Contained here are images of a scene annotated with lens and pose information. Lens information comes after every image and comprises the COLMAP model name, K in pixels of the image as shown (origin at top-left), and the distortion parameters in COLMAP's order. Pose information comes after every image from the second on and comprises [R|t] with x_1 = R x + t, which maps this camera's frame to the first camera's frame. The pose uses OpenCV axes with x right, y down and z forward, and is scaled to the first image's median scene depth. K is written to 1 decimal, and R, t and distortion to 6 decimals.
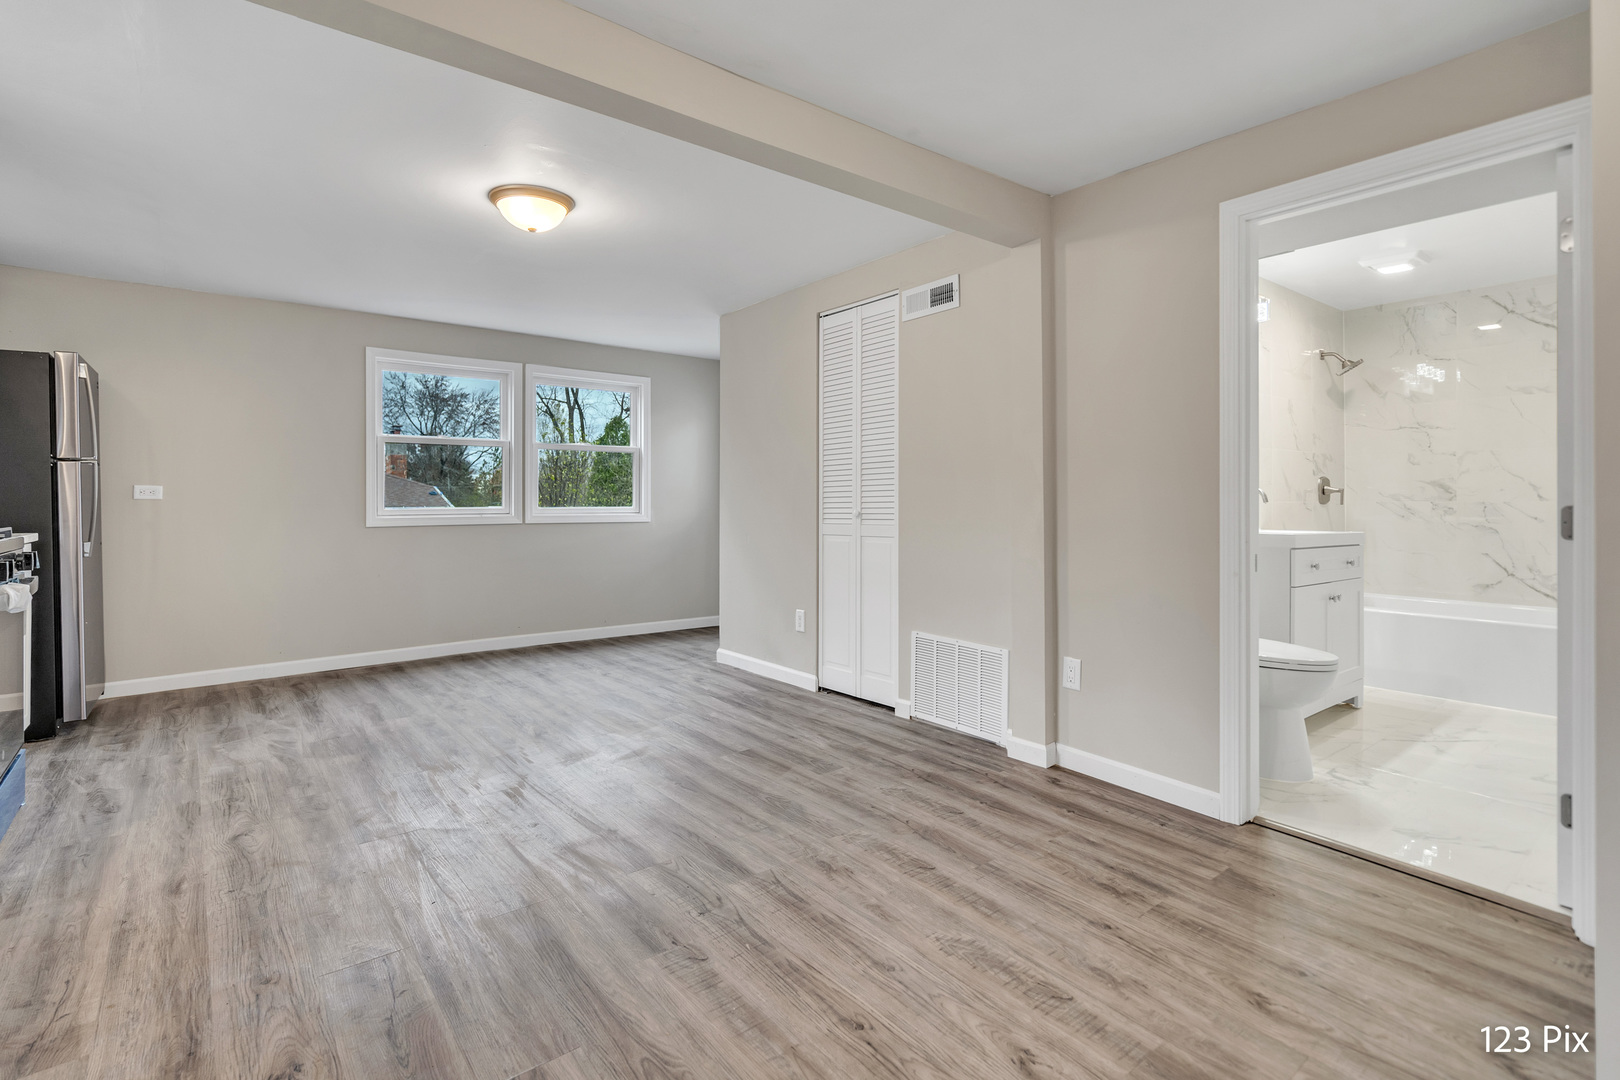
lens RADIAL K [[771.5, 0, 792.0], [0, 771.5, 494.8], [0, 0, 1]] dist [-0.000907, -0.000038]
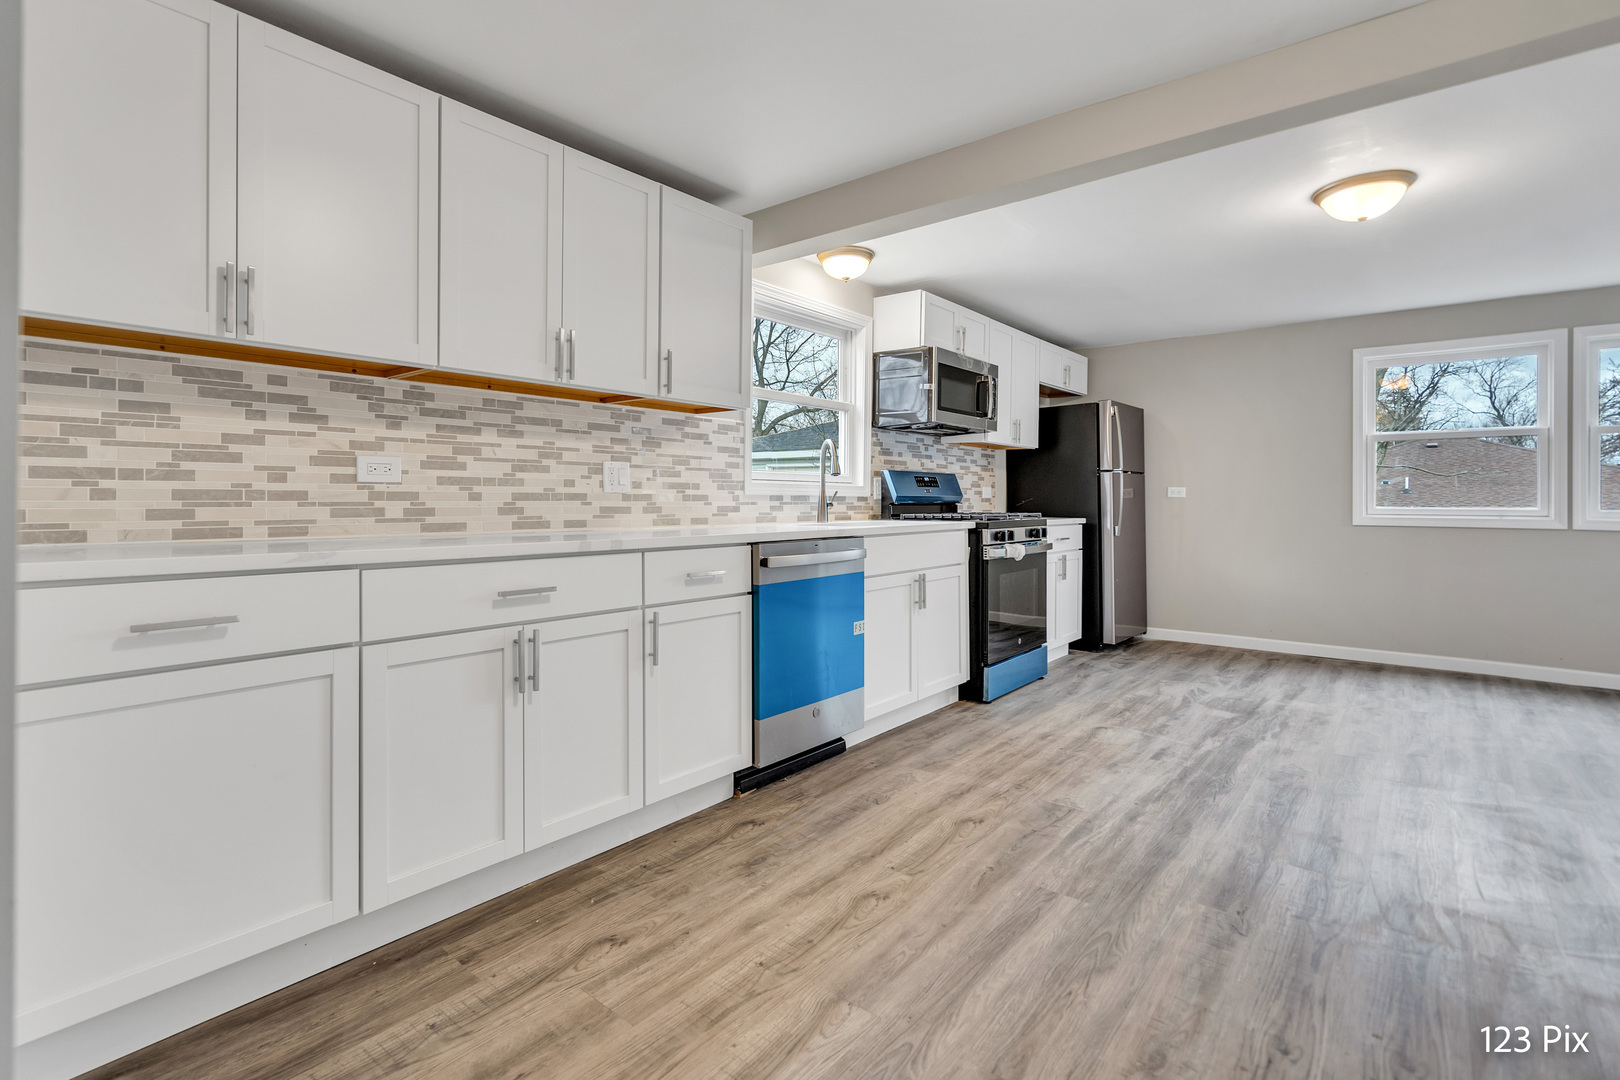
lens RADIAL K [[759.9, 0, 810.7], [0, 759.9, 496.2], [0, 0, 1]] dist [0.000088, 0.000195]
pose [[0.220014, -0.000303, -0.975497, 0.489203], [0.001659, 0.999999, 0.000063, 0.003397], [0.975495, -0.001632, 0.220014, 0.127836]]
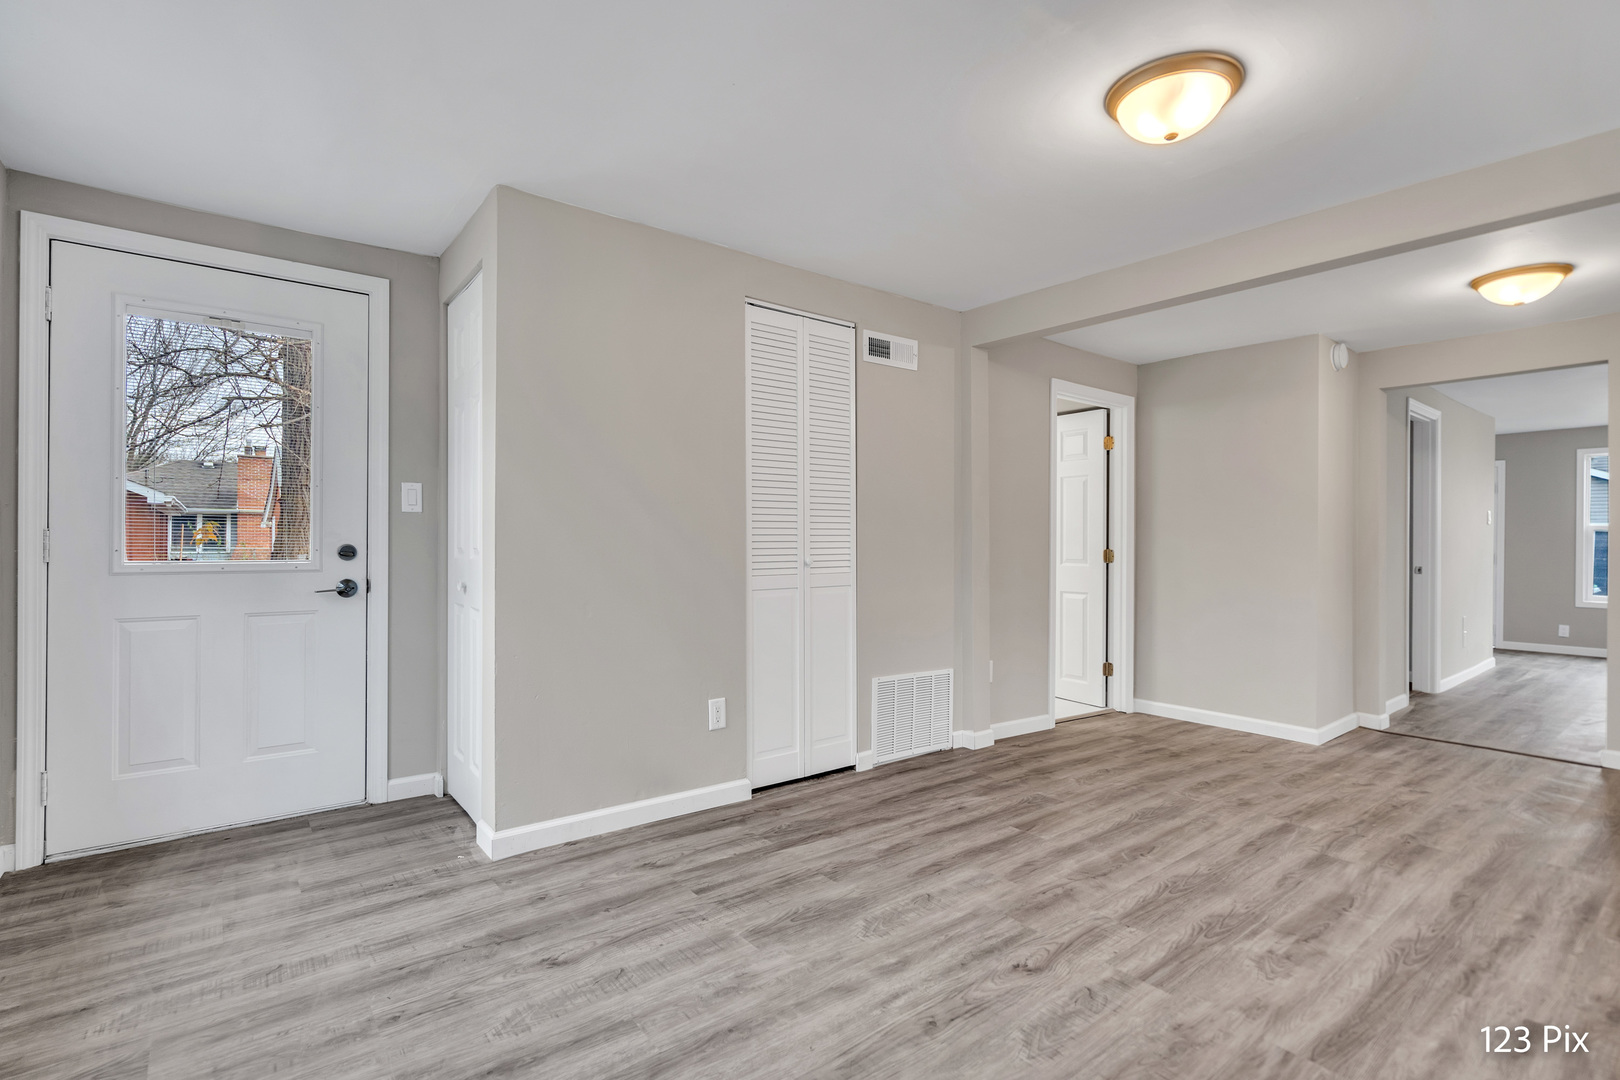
lens RADIAL K [[750.1, 0, 808.9], [0, 750.1, 544.3], [0, 0, 1]] dist [0.000711, 0.000595]
pose [[0.002585, -0.000073, 0.999997, -1.080418], [-0.015334, 0.999882, 0.000113, 0.006674], [-0.999879, -0.015335, 0.002583, 1.443976]]
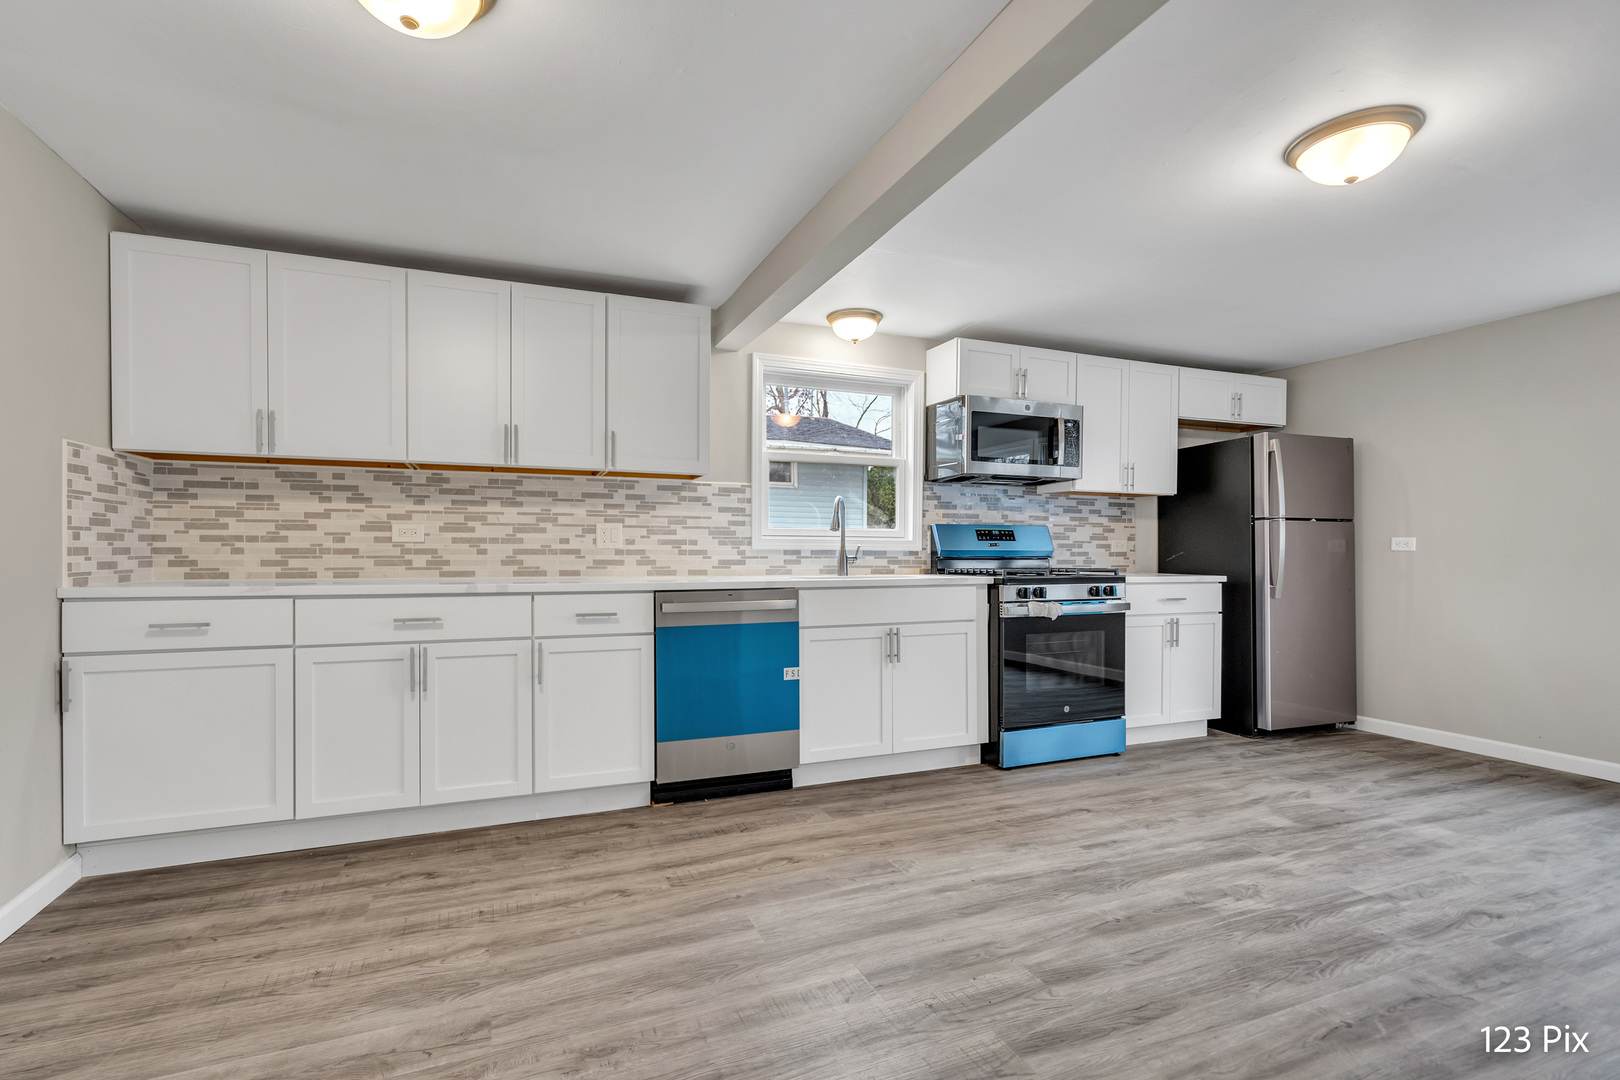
lens RADIAL K [[753.5, 0, 803.2], [0, 753.5, 556.1], [0, 0, 1]] dist [0.001115, 0.000183]
pose [[-0.277056, 0.006430, -0.960832, 0.545136], [0.004232, 0.999976, 0.005471, 0.005799], [0.960844, -0.002551, -0.277077, 0.777880]]
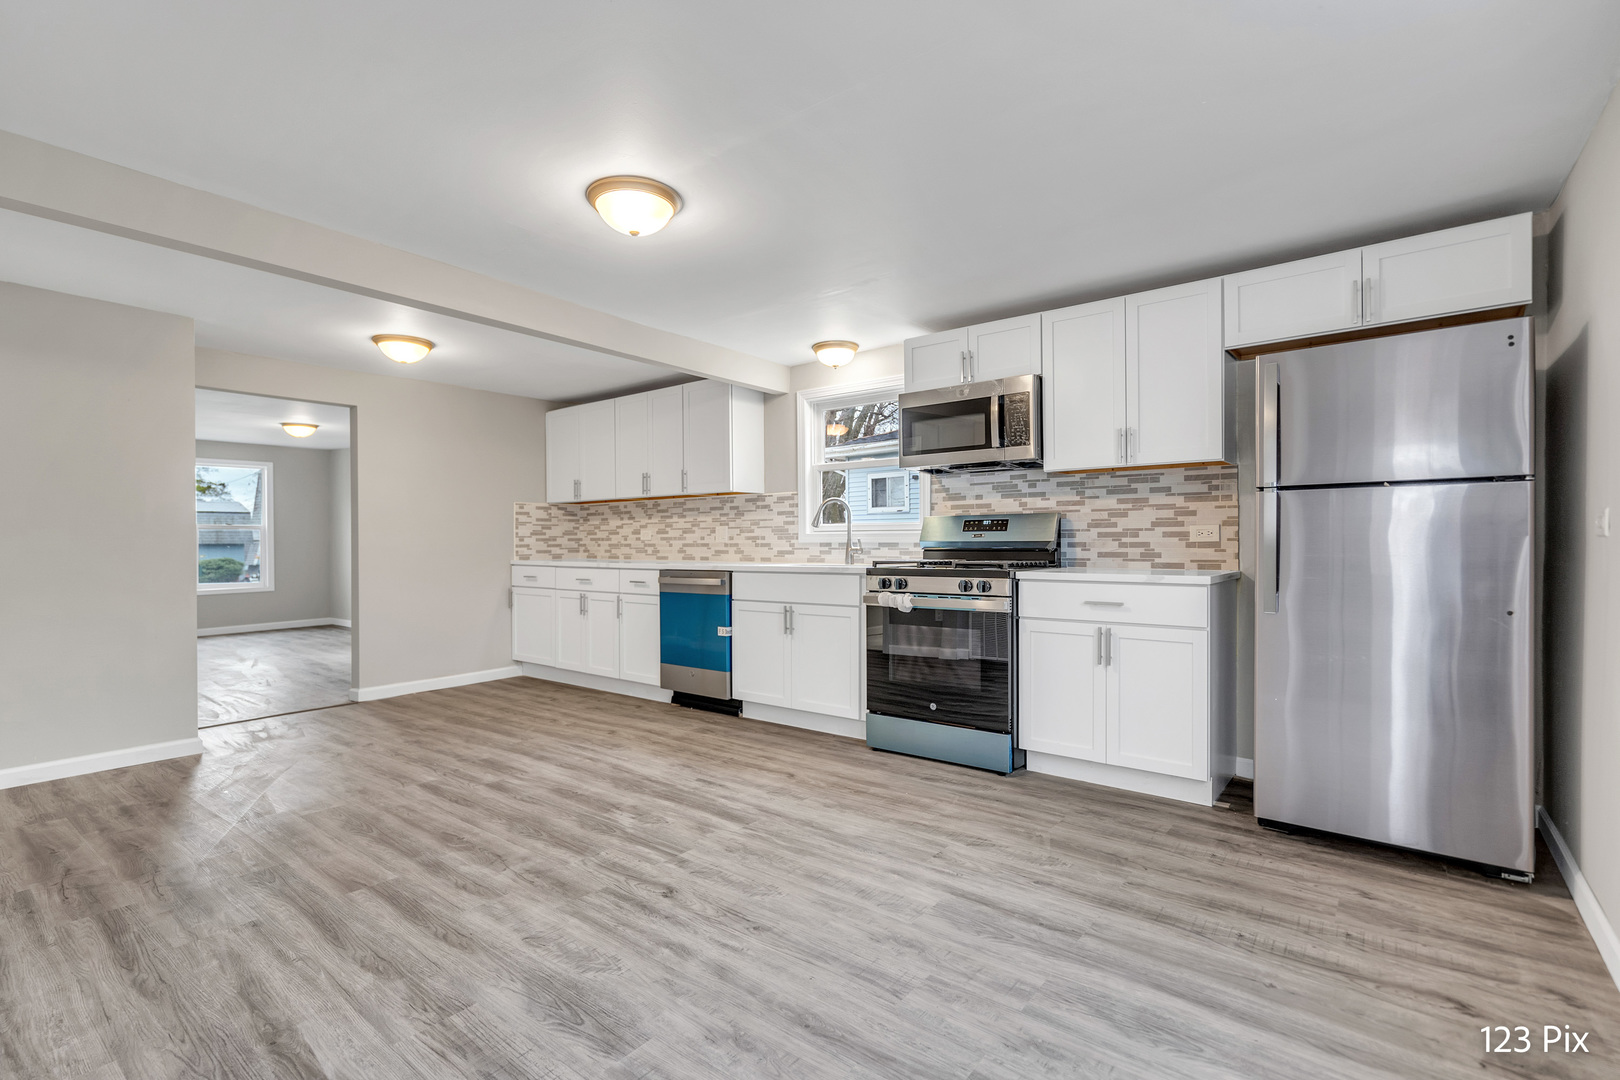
lens RADIAL K [[757.0, 0, 793.2], [0, 757.0, 544.9], [0, 0, 1]] dist [-0.001479, 0.000068]
pose [[-0.975630, 0.007049, -0.219307, -0.358487], [0.008100, 0.999960, -0.003895, 0.013358], [0.219271, -0.005576, -0.975648, 2.076354]]
